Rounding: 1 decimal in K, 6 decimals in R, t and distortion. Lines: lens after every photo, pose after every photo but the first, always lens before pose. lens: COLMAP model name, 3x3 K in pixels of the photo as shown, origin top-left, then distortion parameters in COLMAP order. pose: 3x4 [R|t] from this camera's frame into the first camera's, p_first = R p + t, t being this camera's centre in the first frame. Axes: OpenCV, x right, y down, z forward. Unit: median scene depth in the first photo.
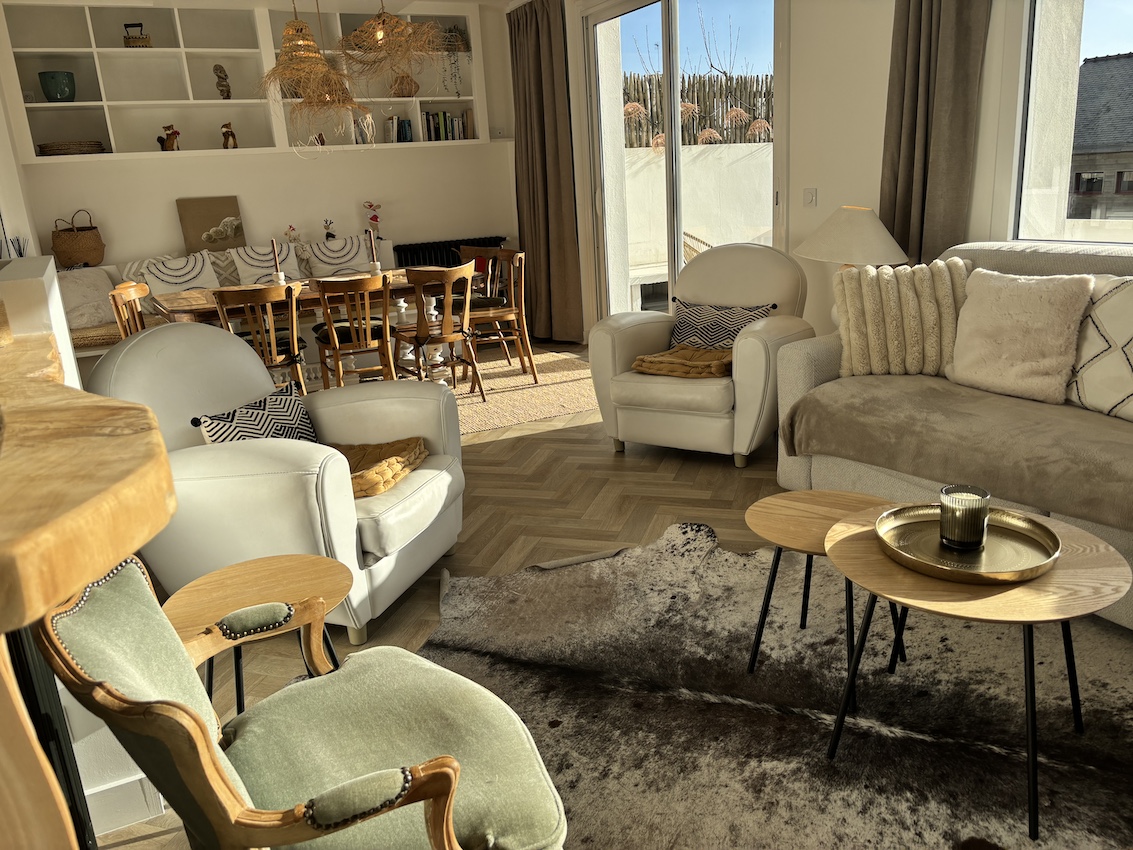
lens RADIAL K [[856.9, 0, 566.9], [0, 856.9, 414.1], [0, 0, 1]] dist [0.048350, -0.044074]
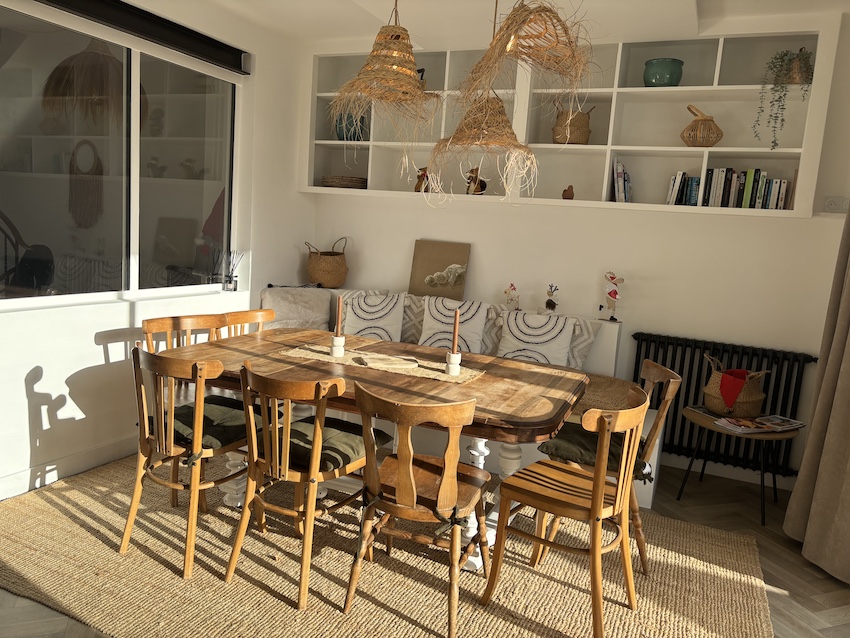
lens RADIAL K [[642.8, 0, 425.3], [0, 642.8, 314.0], [0, 0, 1]] dist [0.048350, -0.044074]
pose [[0.601161, 0.214724, -0.769740, 0.286067], [-0.317529, 0.948105, 0.016492, -0.357791], [0.733336, 0.234500, 0.638145, 1.088907]]
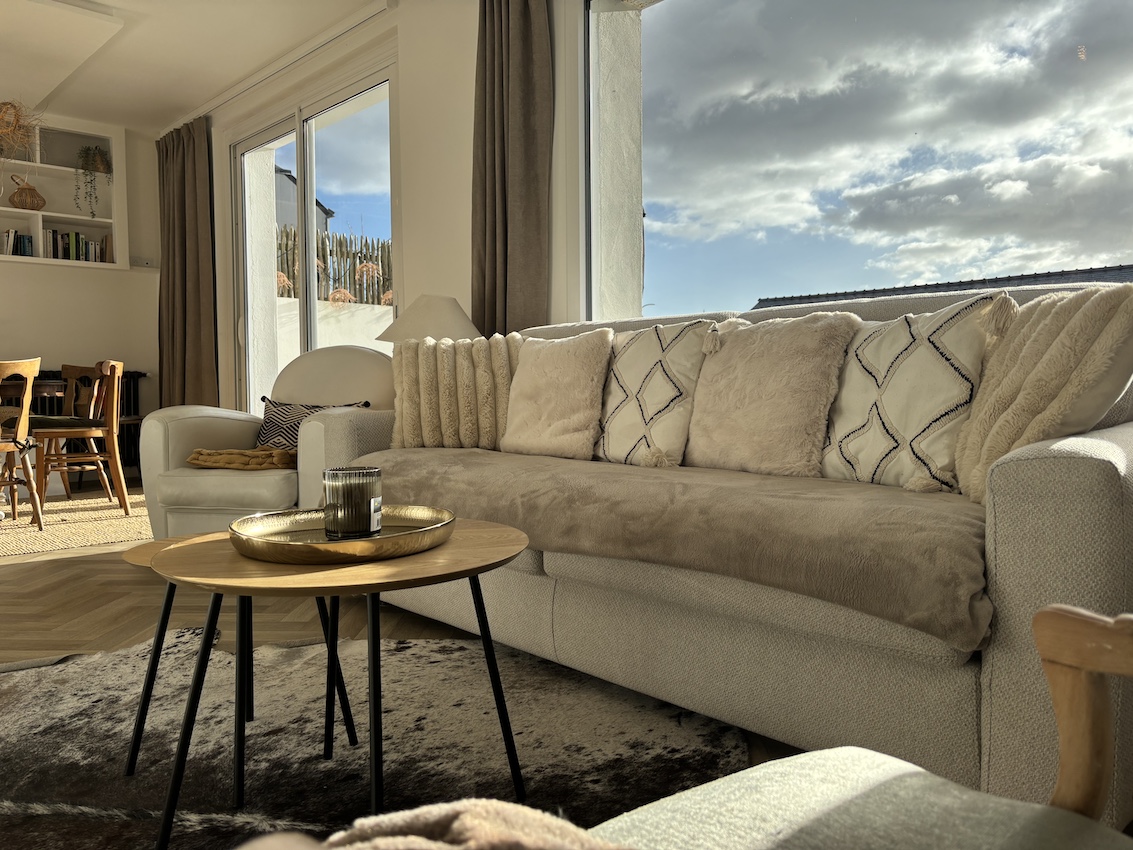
lens RADIAL K [[856.9, 0, 559.5], [0, 856.9, 413.7], [0, 0, 1]] dist [0.048350, -0.044074]
pose [[0.962149, 0.047405, 0.268369, 0.245931], [0.017918, 0.971620, -0.235867, 0.131287], [-0.271934, 0.231748, 0.933994, 0.119416]]
